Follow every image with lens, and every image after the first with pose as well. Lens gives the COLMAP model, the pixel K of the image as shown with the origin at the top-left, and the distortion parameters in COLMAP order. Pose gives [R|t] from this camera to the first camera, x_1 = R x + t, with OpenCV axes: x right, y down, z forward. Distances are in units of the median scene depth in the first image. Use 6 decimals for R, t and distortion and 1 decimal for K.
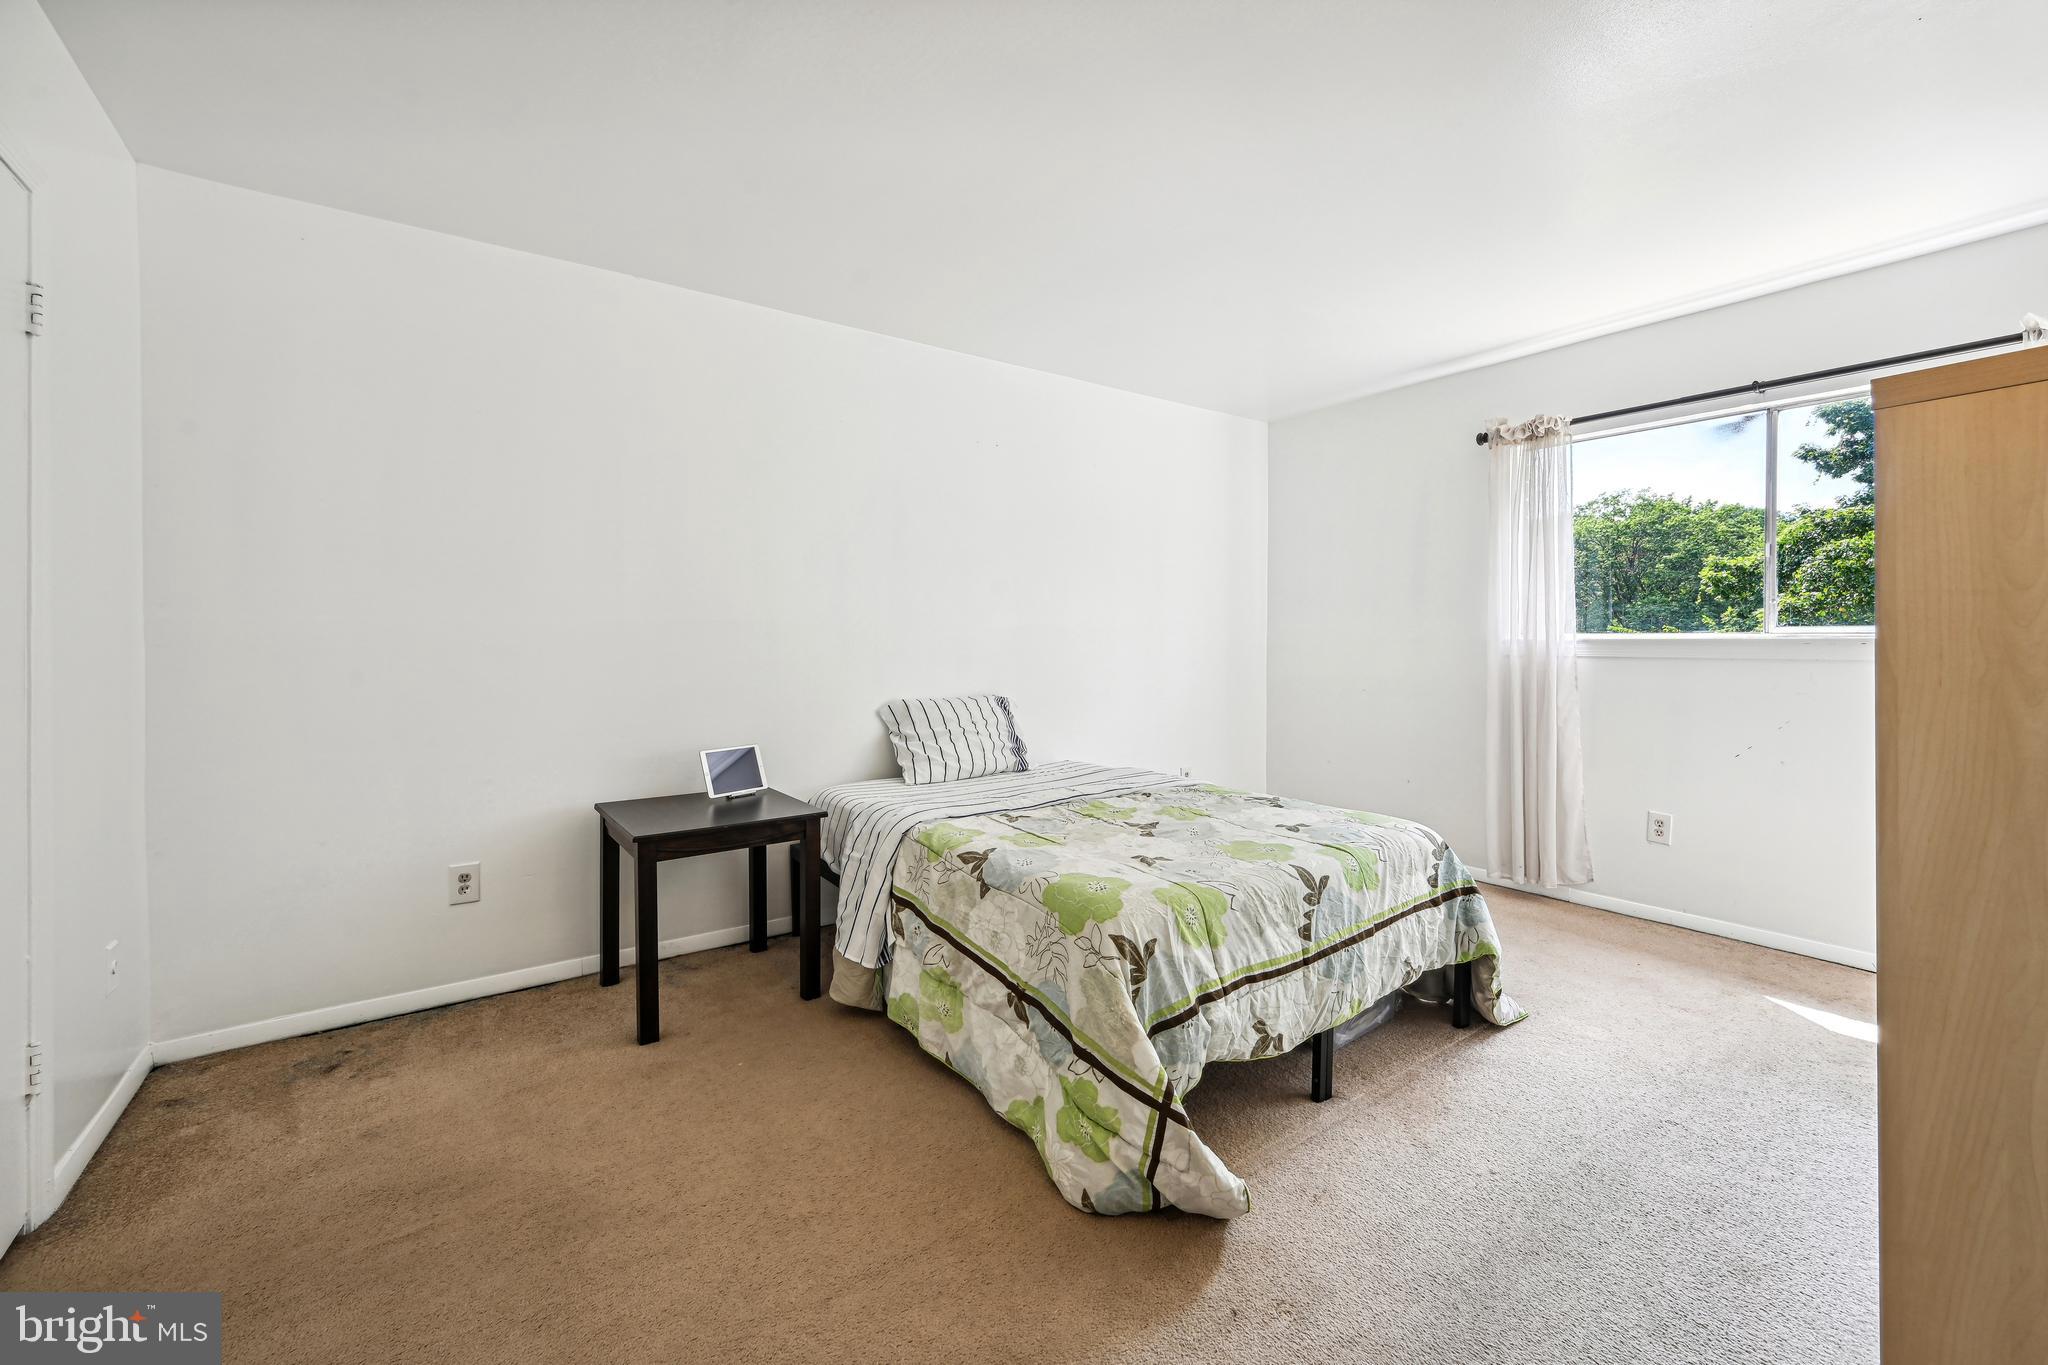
lens RADIAL K [[830.9, 0, 1018.7], [0, 830.9, 646.5], [0, 0, 1]] dist [0.004401, 0.000042]
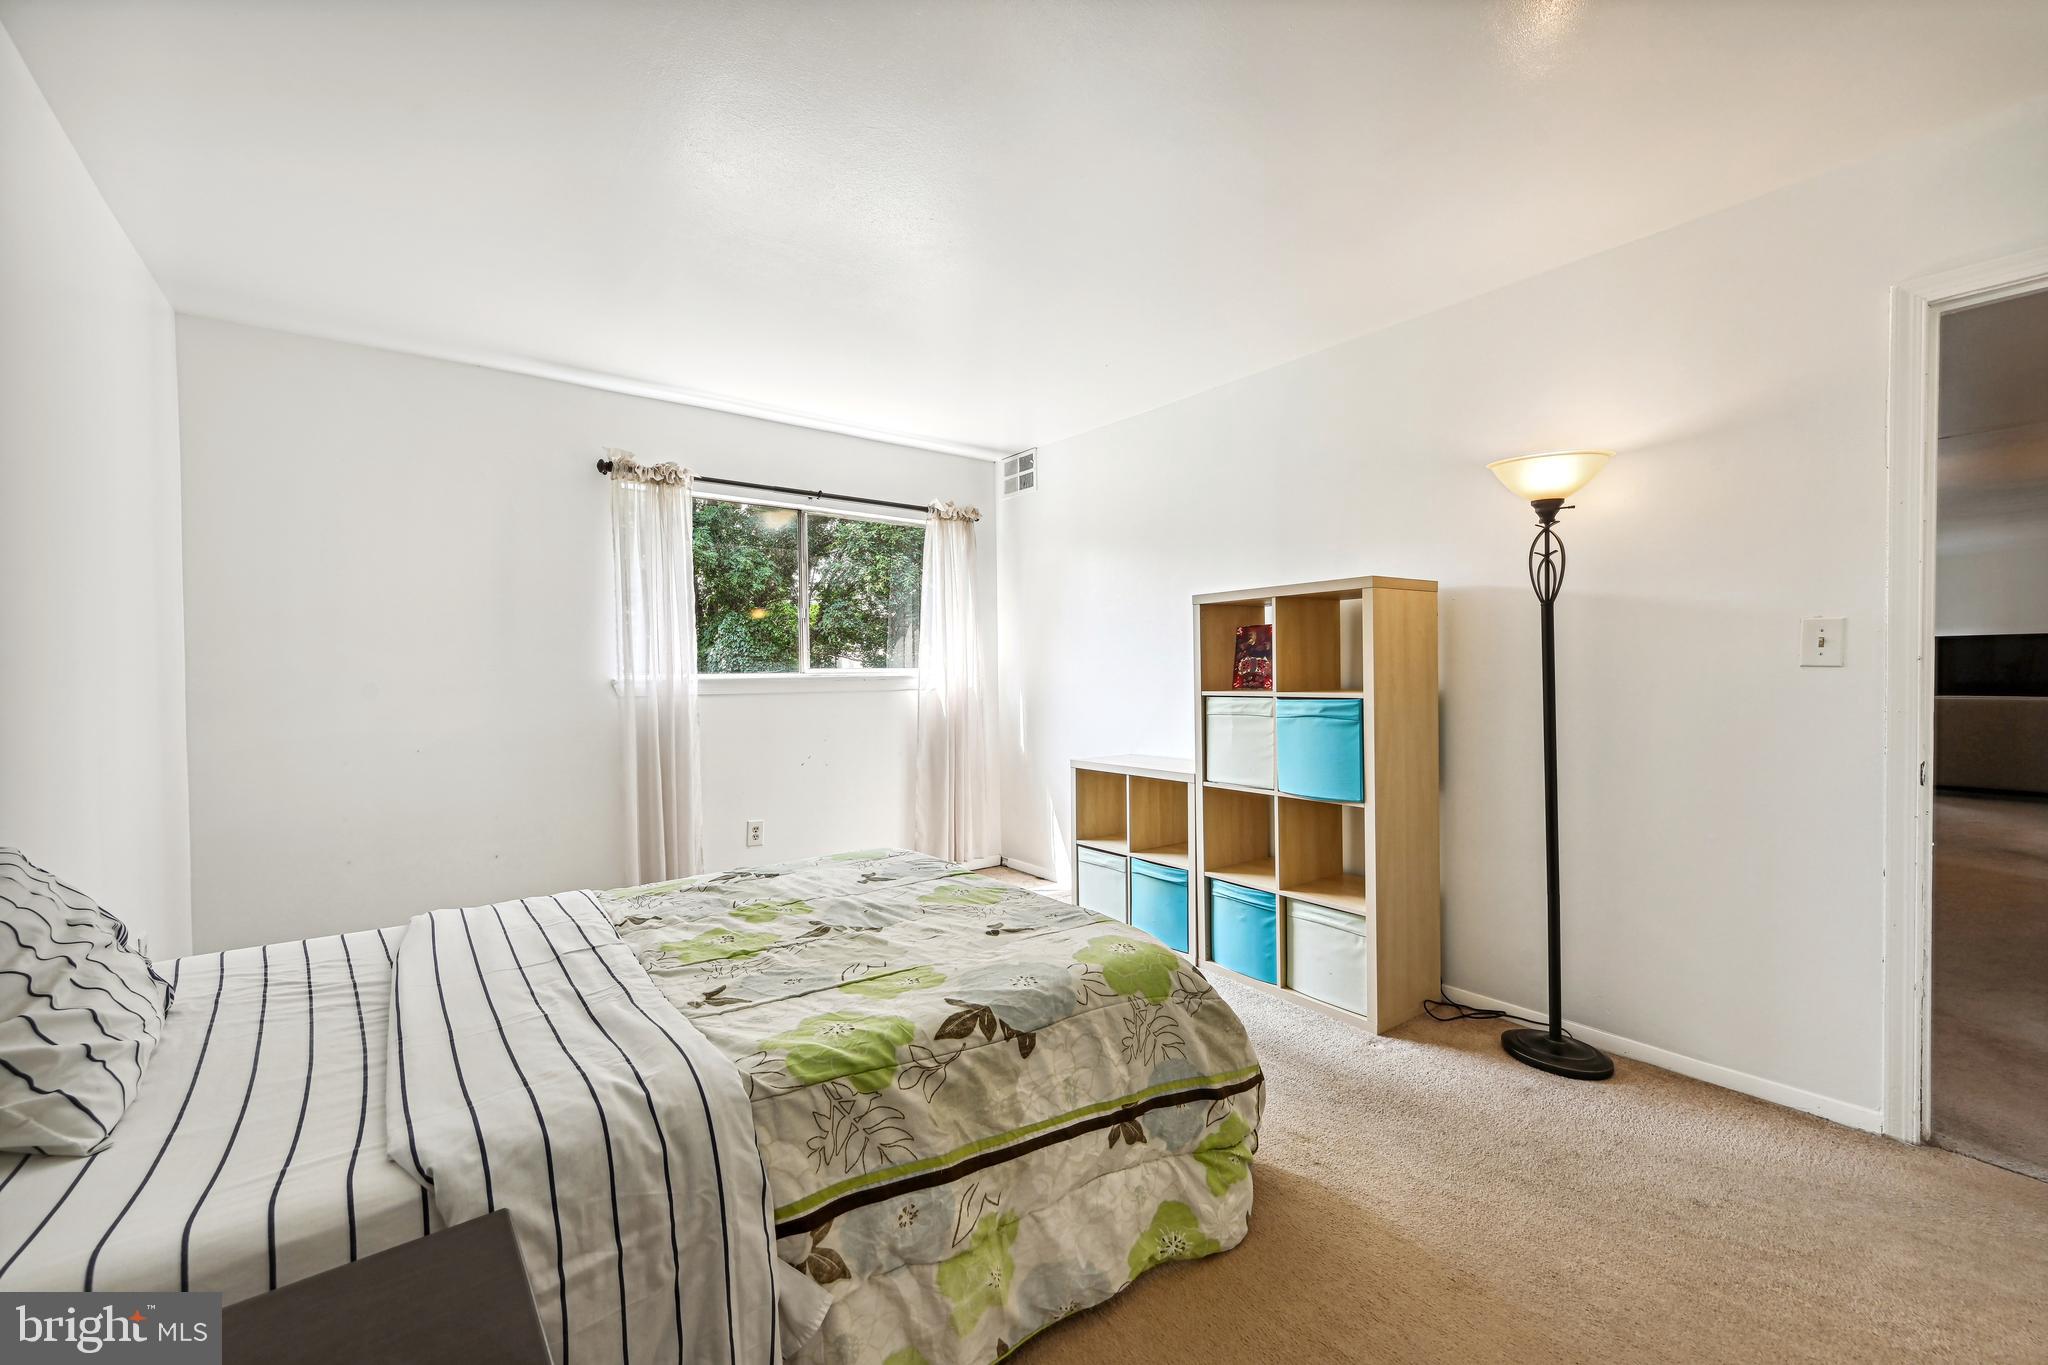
lens RADIAL K [[830.9, 0, 1023.5], [0, 830.9, 687.9], [0, 0, 1]] dist [0.004401, 0.000042]
pose [[-0.050128, -0.014749, 0.998634, -0.693423], [0.019021, 0.999695, 0.015720, -0.009683], [-0.998562, 0.019783, -0.049833, 0.991788]]
